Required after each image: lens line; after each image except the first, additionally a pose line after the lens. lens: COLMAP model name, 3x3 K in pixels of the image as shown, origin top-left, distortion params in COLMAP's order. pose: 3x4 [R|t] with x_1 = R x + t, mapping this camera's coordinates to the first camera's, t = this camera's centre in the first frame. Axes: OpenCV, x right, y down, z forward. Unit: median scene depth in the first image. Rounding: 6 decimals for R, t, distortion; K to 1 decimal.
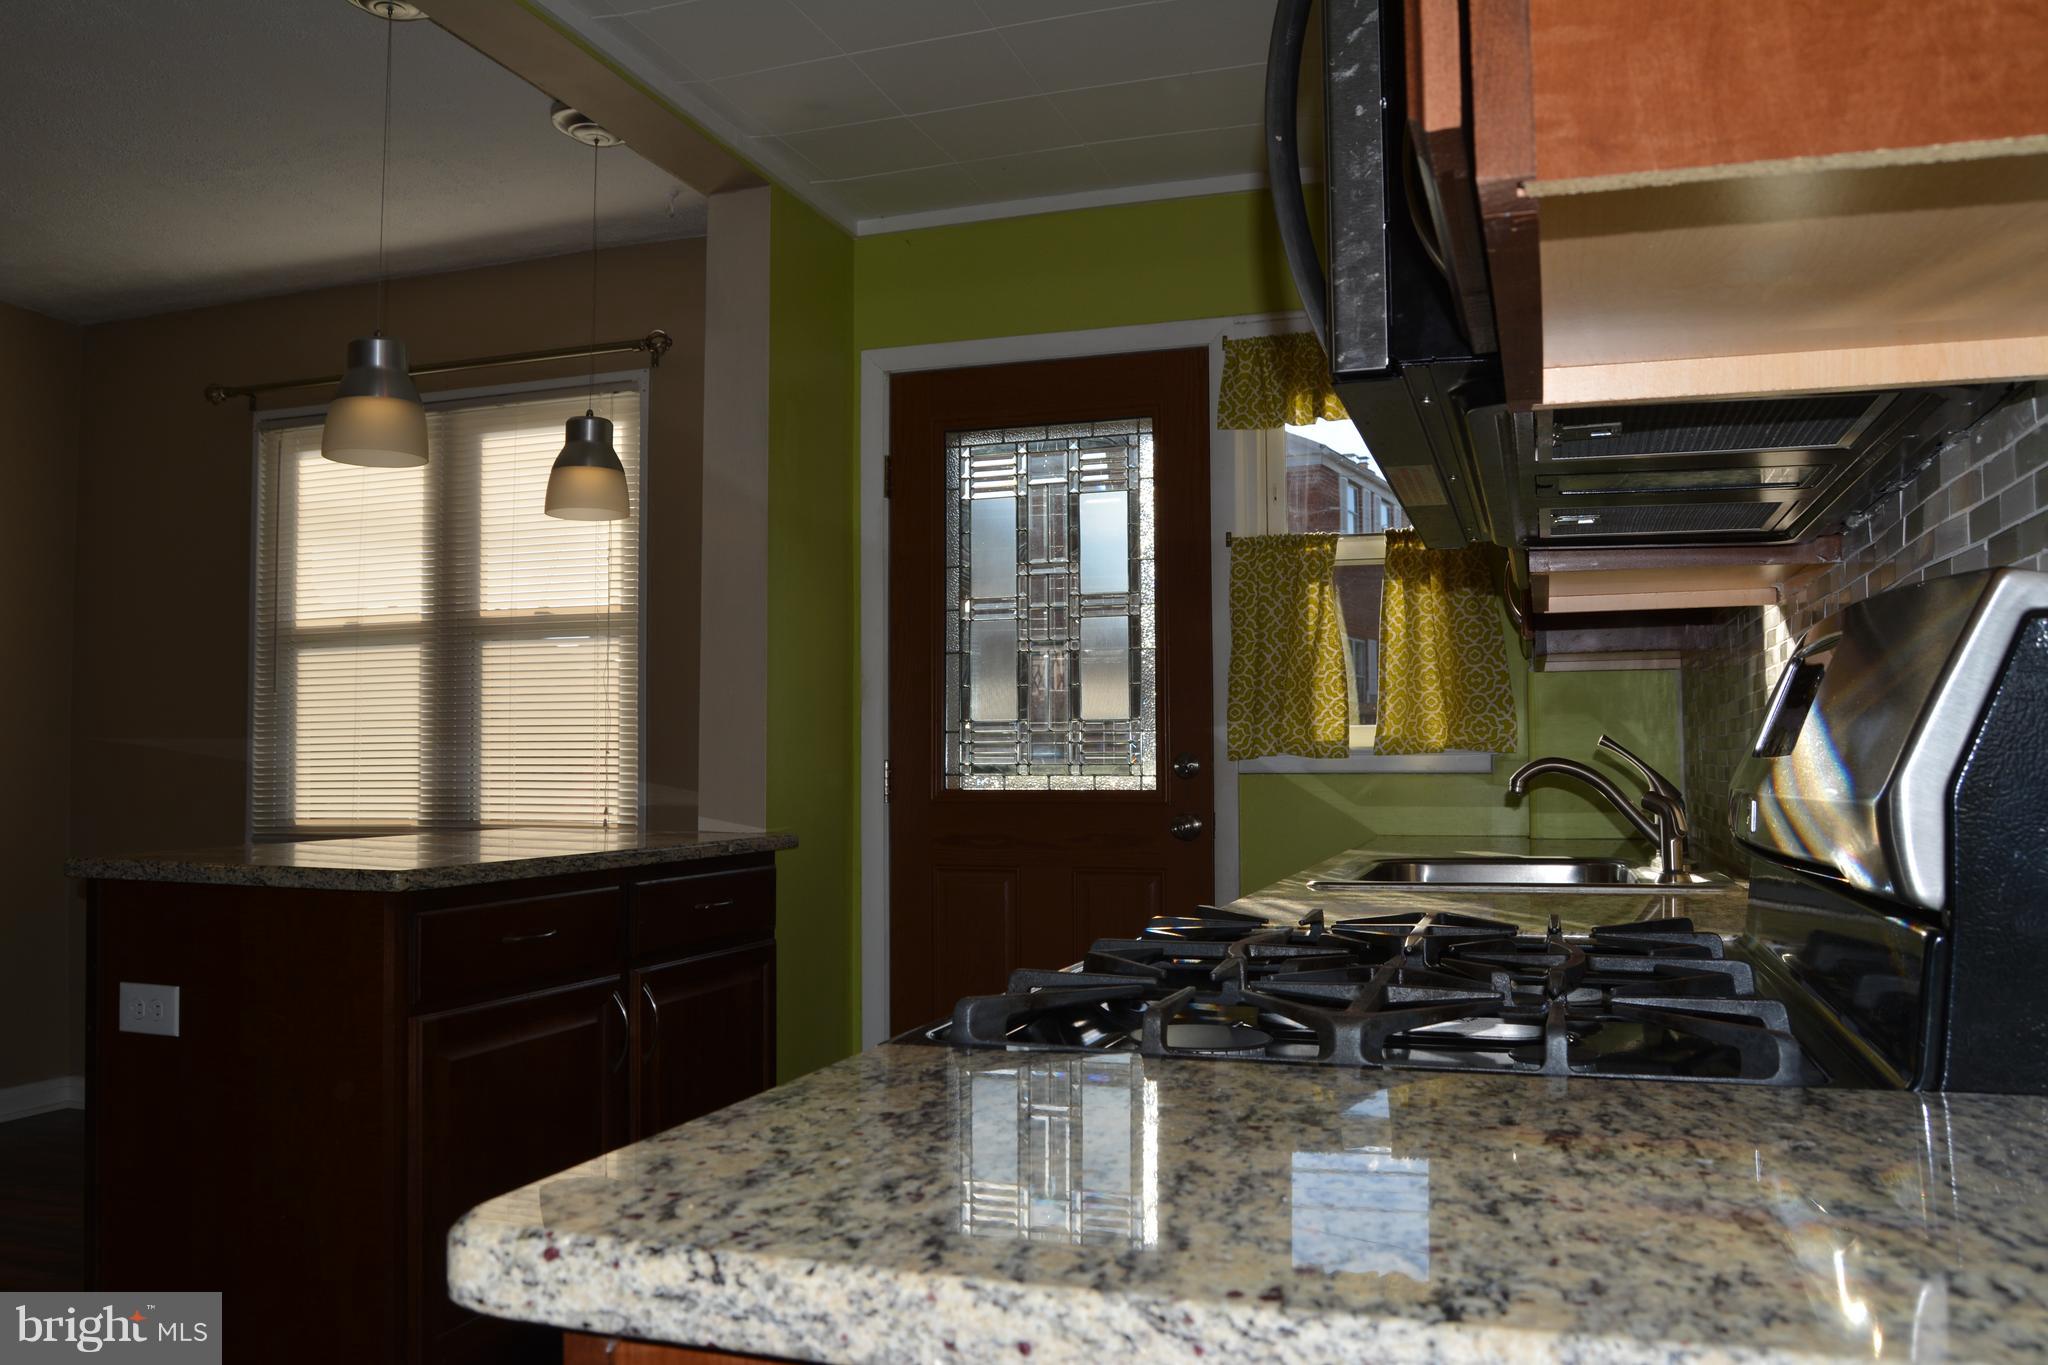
lens RADIAL K [[1596.0, 0, 1028.0], [0, 1596.0, 684.6], [0, 0, 1]] dist [-0.092262, 0.037069]
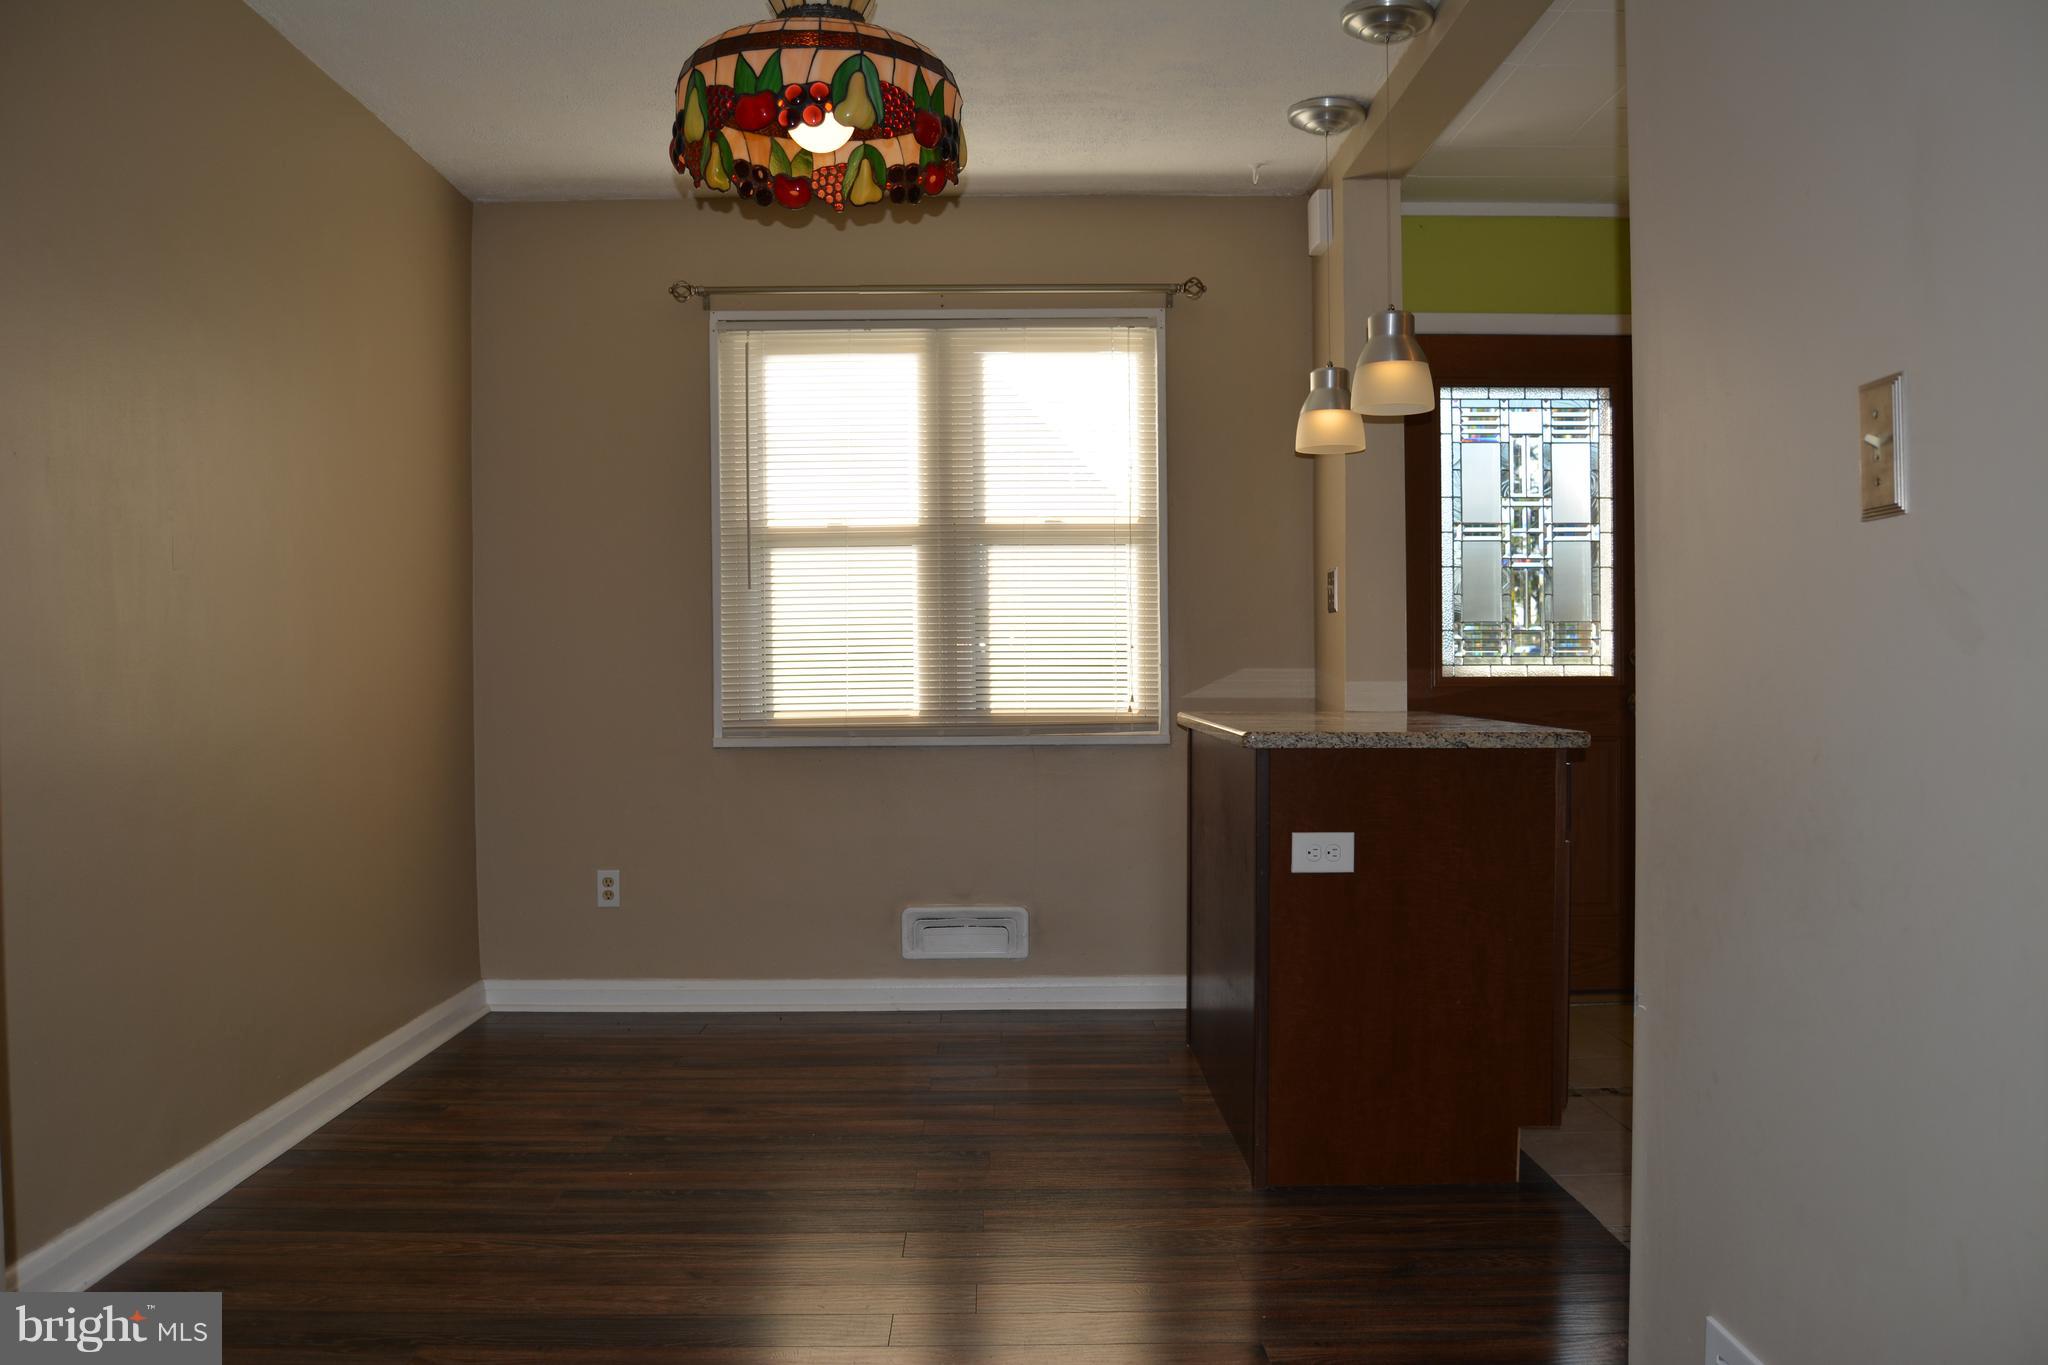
lens RADIAL K [[1655.8, 0, 1027.8], [0, 1655.8, 668.9], [0, 0, 1]] dist [-0.094320, -0.002228]
pose [[0.947732, -0.003182, 0.319052, -0.684265], [-0.013824, 0.998602, 0.051024, -0.000933], [-0.318768, -0.052768, 0.946363, -0.094677]]
